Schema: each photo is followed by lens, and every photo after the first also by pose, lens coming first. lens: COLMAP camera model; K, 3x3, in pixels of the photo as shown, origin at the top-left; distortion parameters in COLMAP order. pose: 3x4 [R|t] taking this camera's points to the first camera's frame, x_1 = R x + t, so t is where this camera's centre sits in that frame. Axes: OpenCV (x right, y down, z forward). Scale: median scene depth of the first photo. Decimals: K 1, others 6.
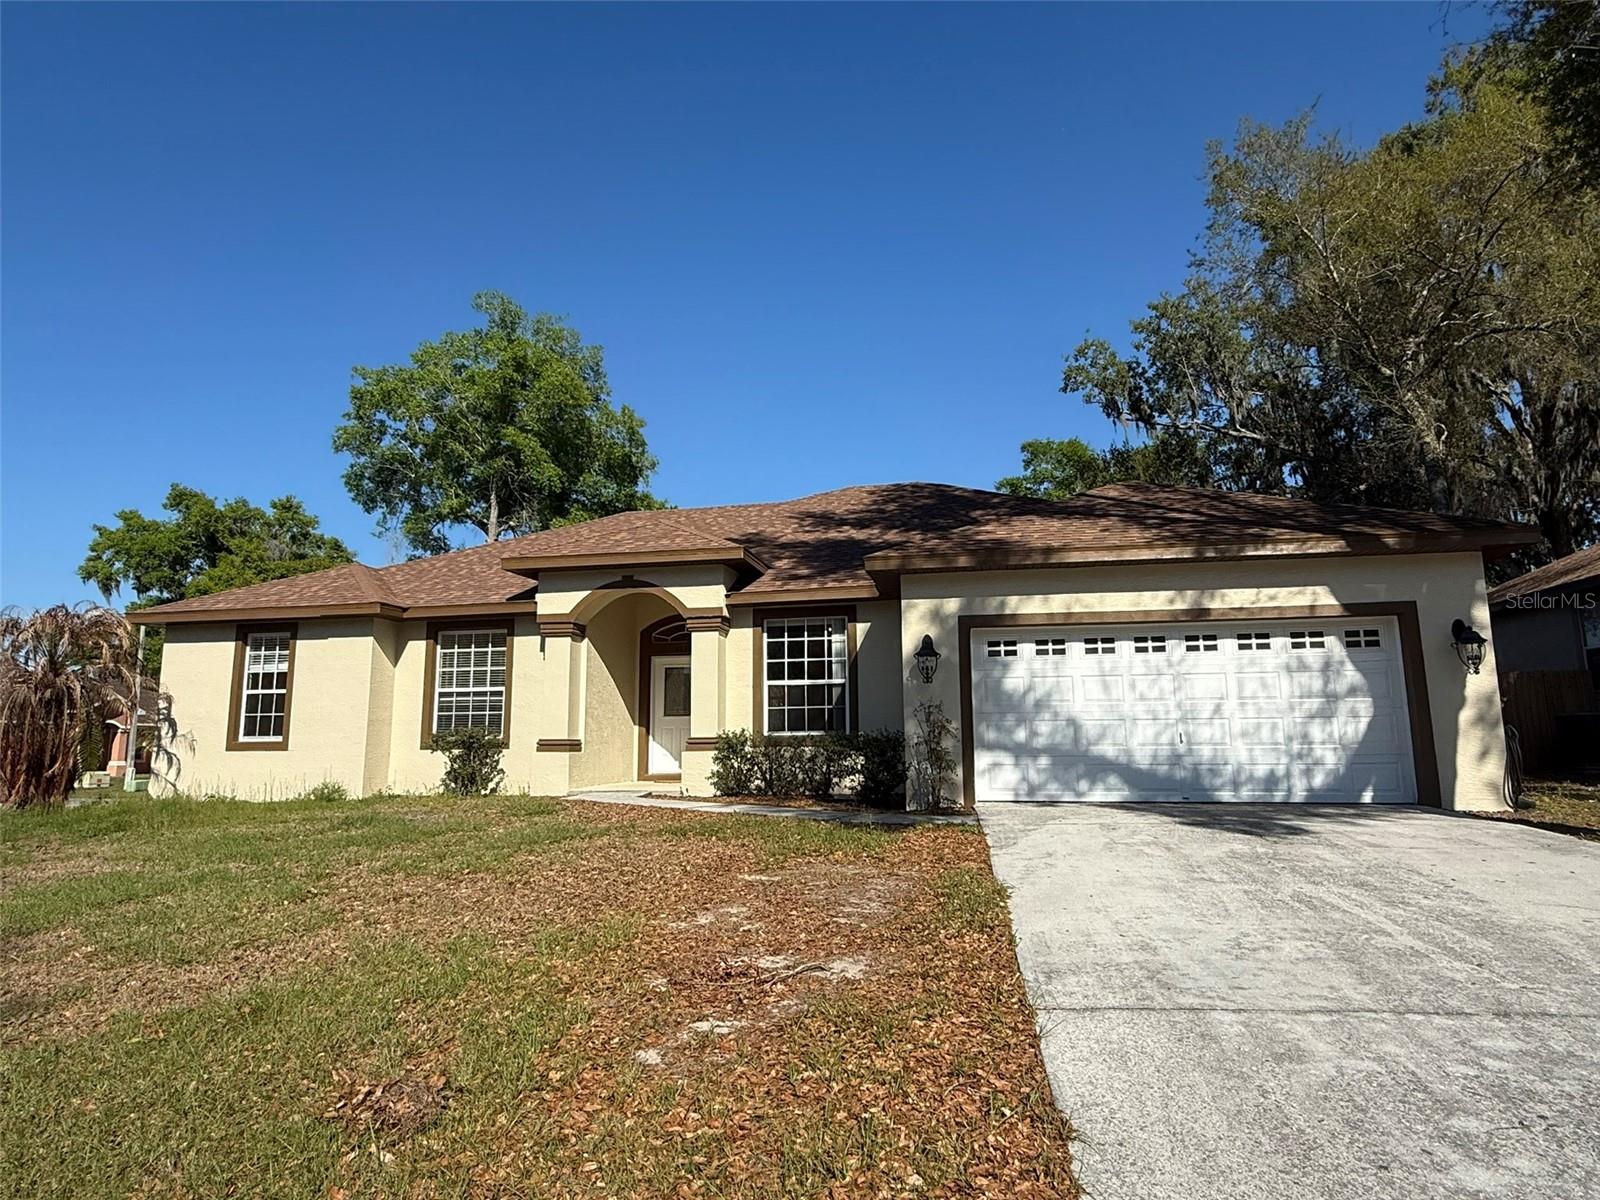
lens RADIAL K [[923.8, 0, 802.0], [0, 923.8, 594.7], [0, 0, 1]] dist [0.003636, -0.000157]
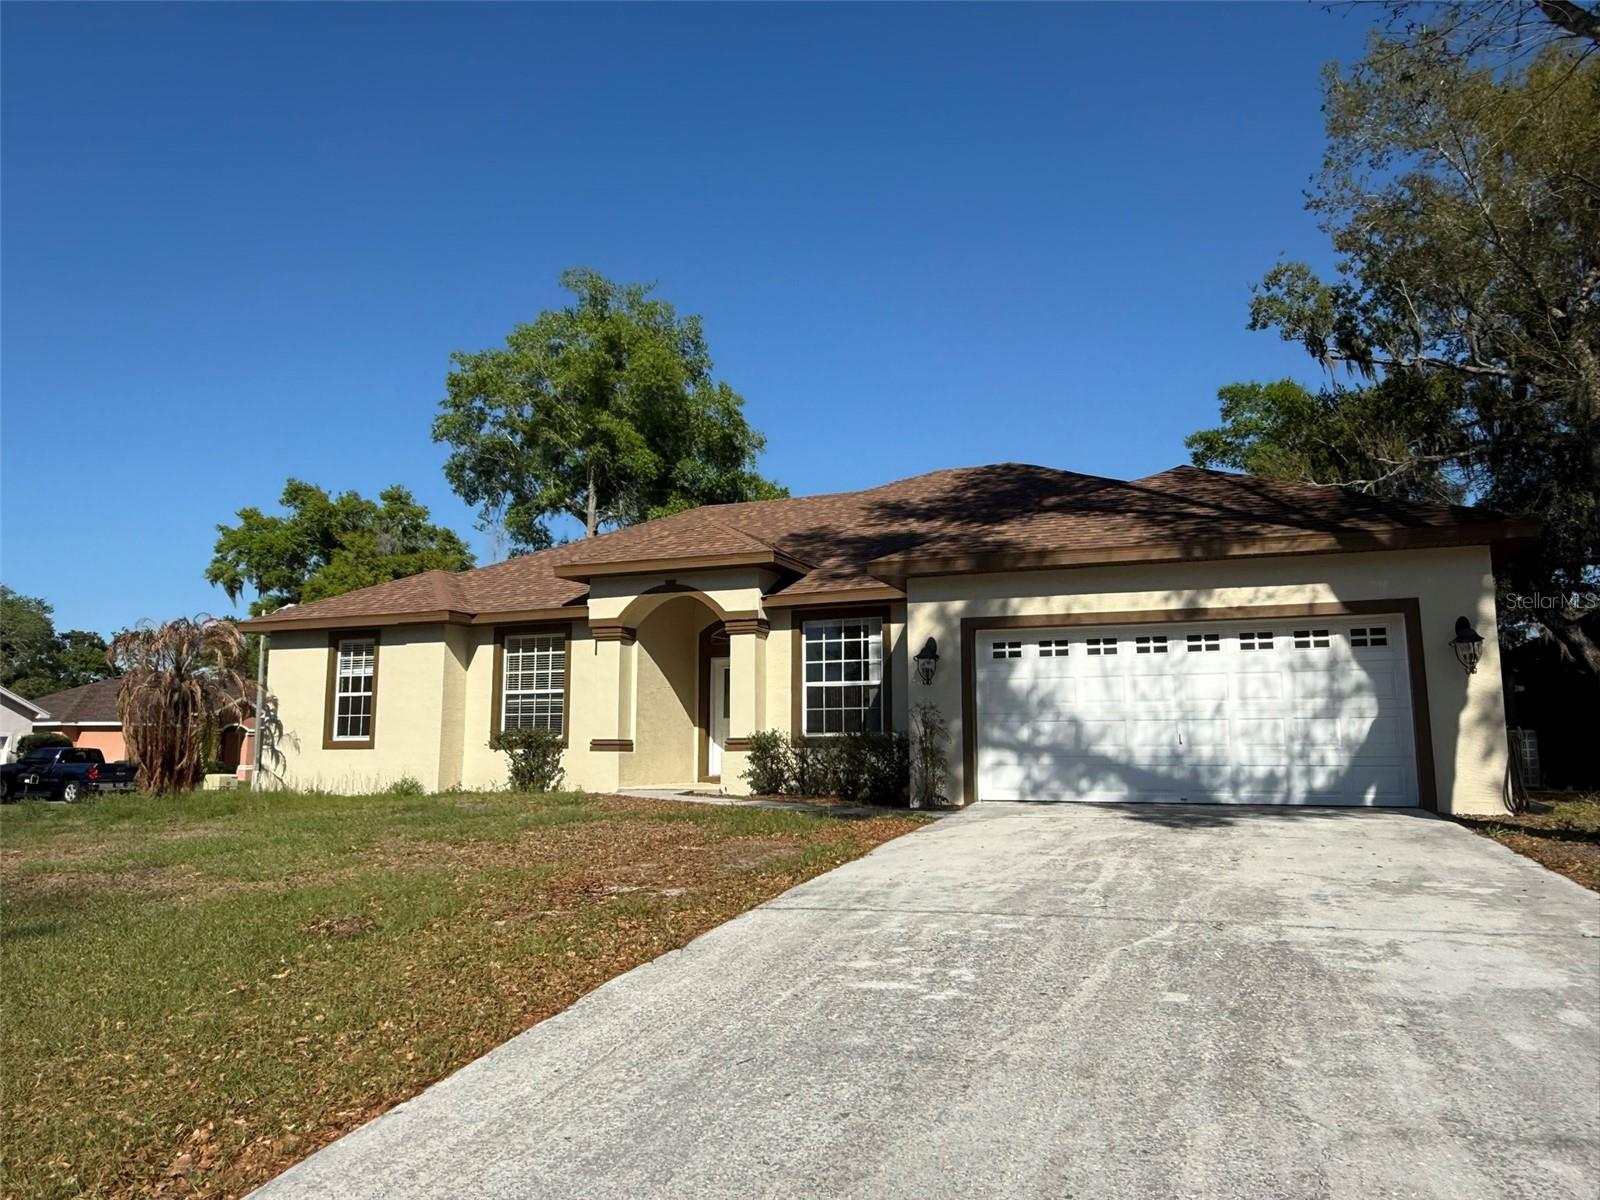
lens RADIAL K [[1125.5, 0, 800.2], [0, 1125.5, 604.8], [0, 0, 1]] dist [0.001590, -0.006833]
pose [[0.983612, -0.017783, -0.179419, 0.178261], [0.022748, 0.999412, 0.025656, -0.022465], [0.178857, -0.029317, 0.983438, -0.204328]]
